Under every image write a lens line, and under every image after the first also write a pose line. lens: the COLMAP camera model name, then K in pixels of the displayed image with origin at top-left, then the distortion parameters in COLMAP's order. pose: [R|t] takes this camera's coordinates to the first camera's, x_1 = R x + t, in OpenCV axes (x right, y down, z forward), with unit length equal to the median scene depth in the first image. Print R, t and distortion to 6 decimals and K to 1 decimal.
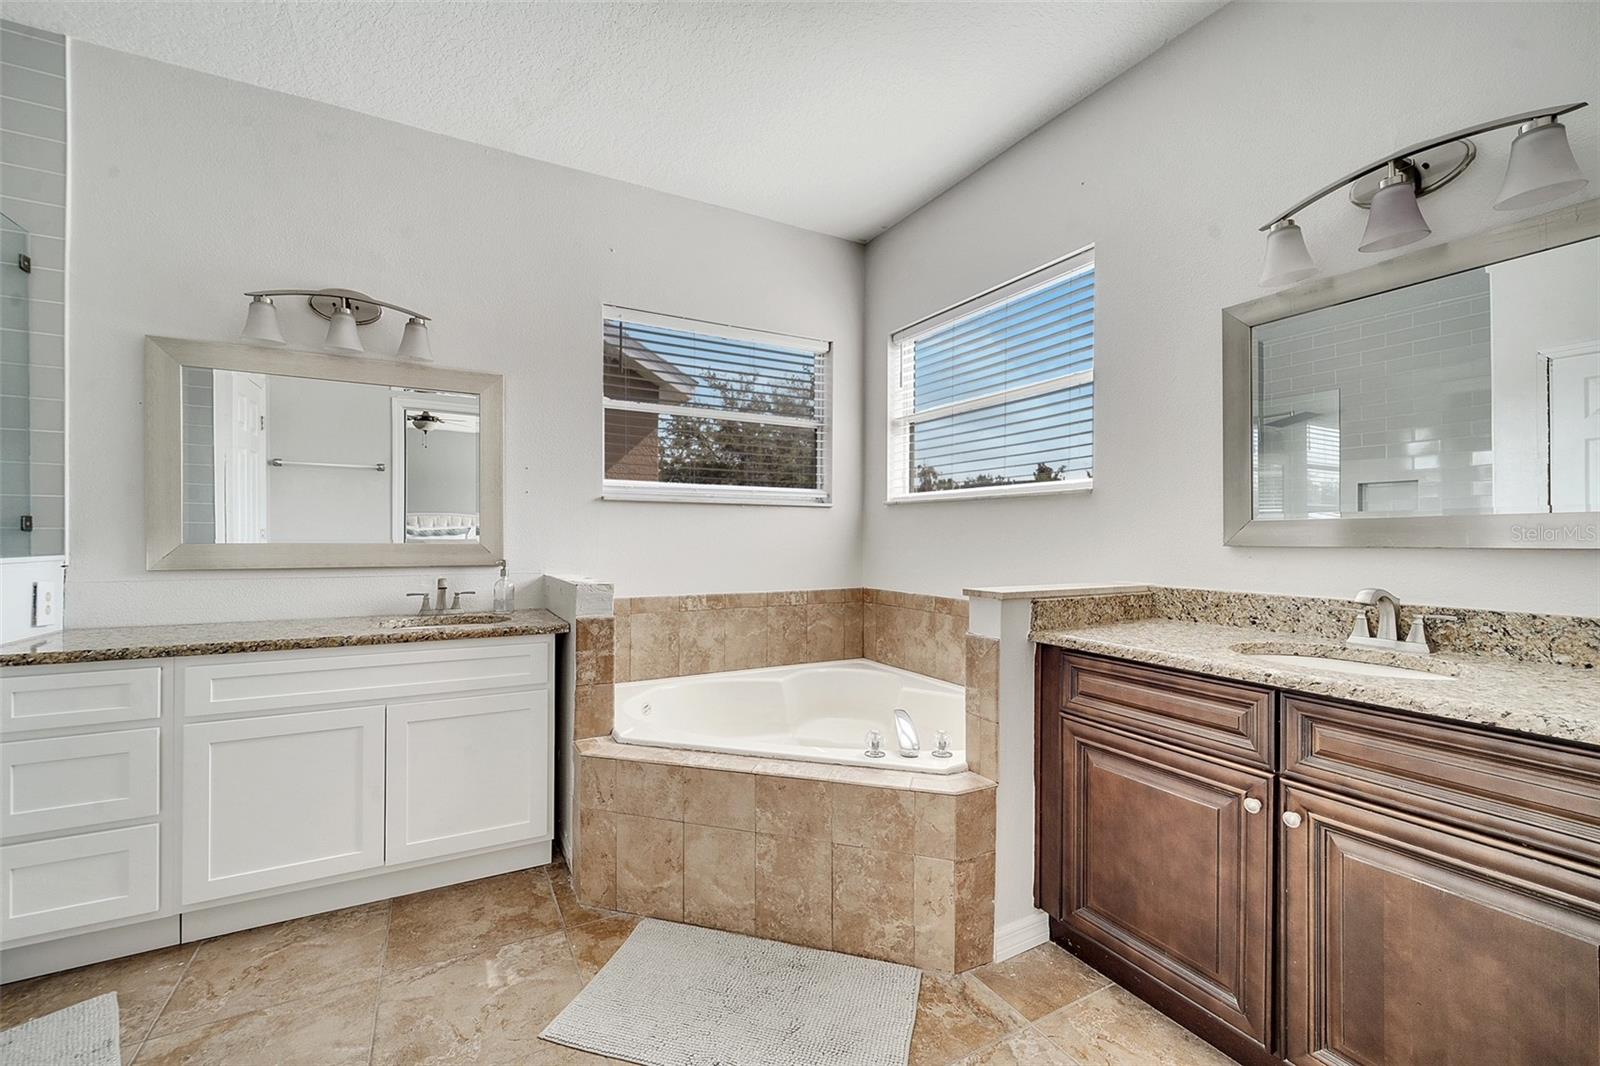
lens RADIAL K [[652.0, 0, 790.3], [0, 652.0, 537.3], [0, 0, 1]] dist [0.006804, -0.000497]
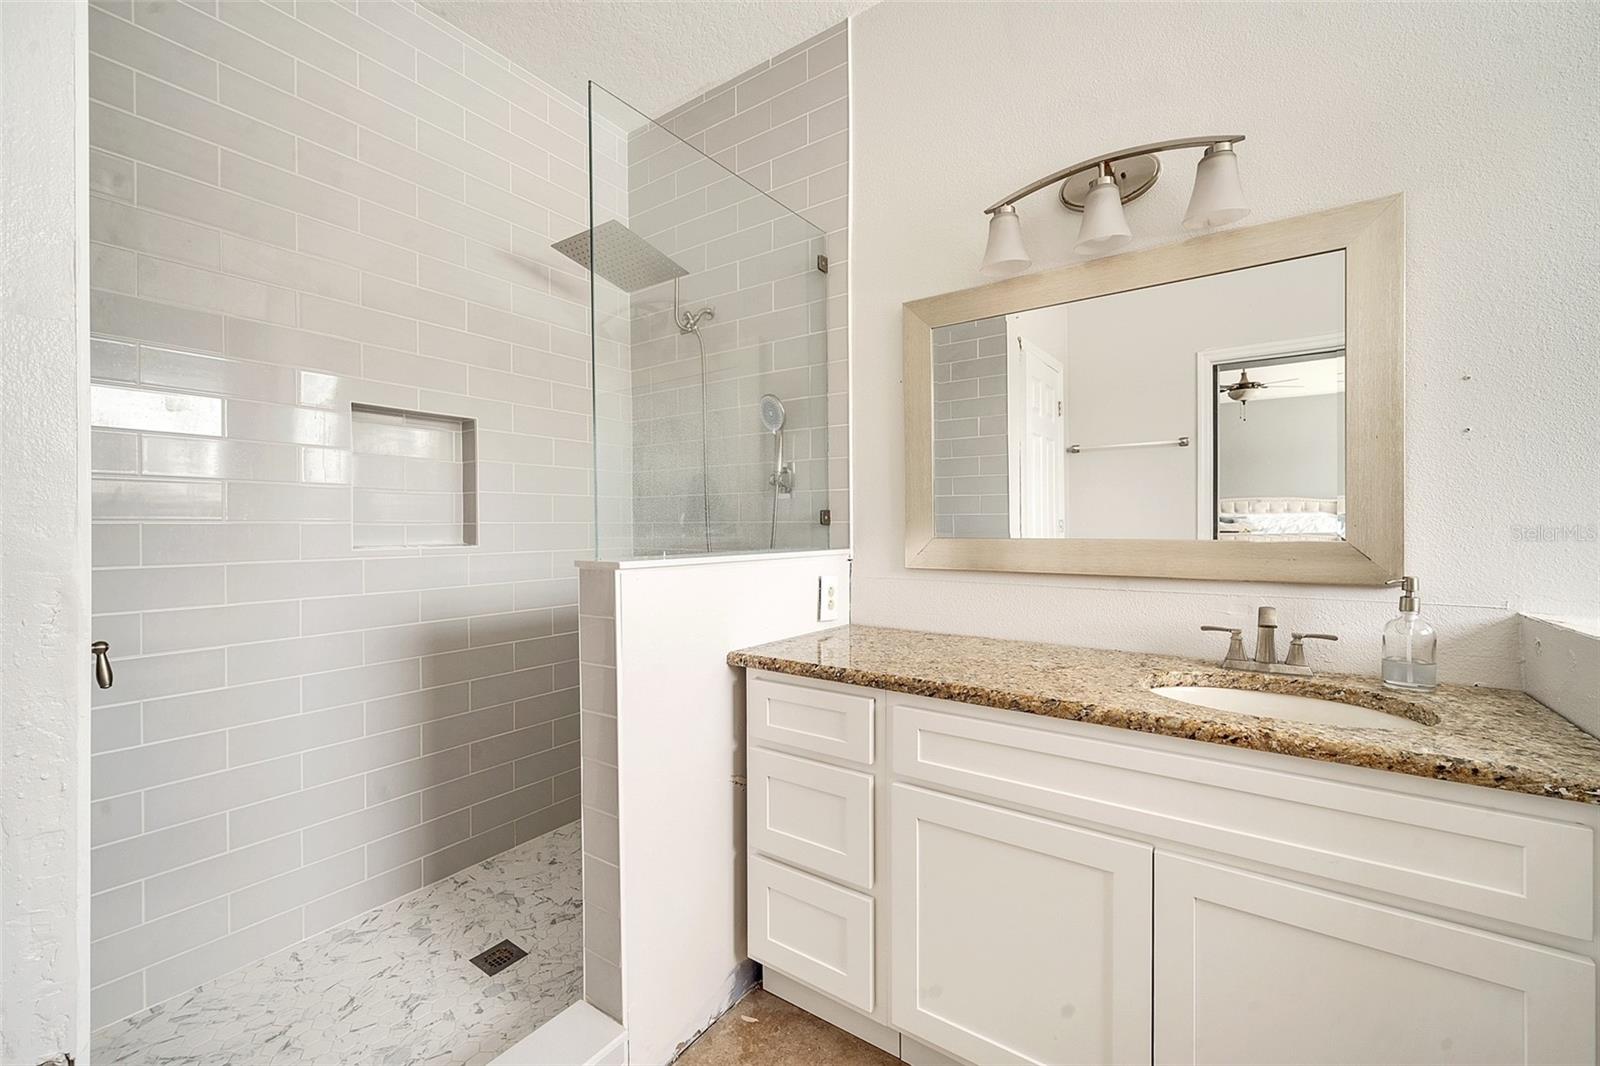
lens RADIAL K [[652.0, 0, 789.2], [0, 652.0, 530.5], [0, 0, 1]] dist [0.006804, -0.000497]
pose [[0.436889, 0.000829, -0.899515, -0.230320], [0.004943, 0.999982, 0.003323, -0.003887], [0.899502, -0.005898, 0.436877, 0.429758]]
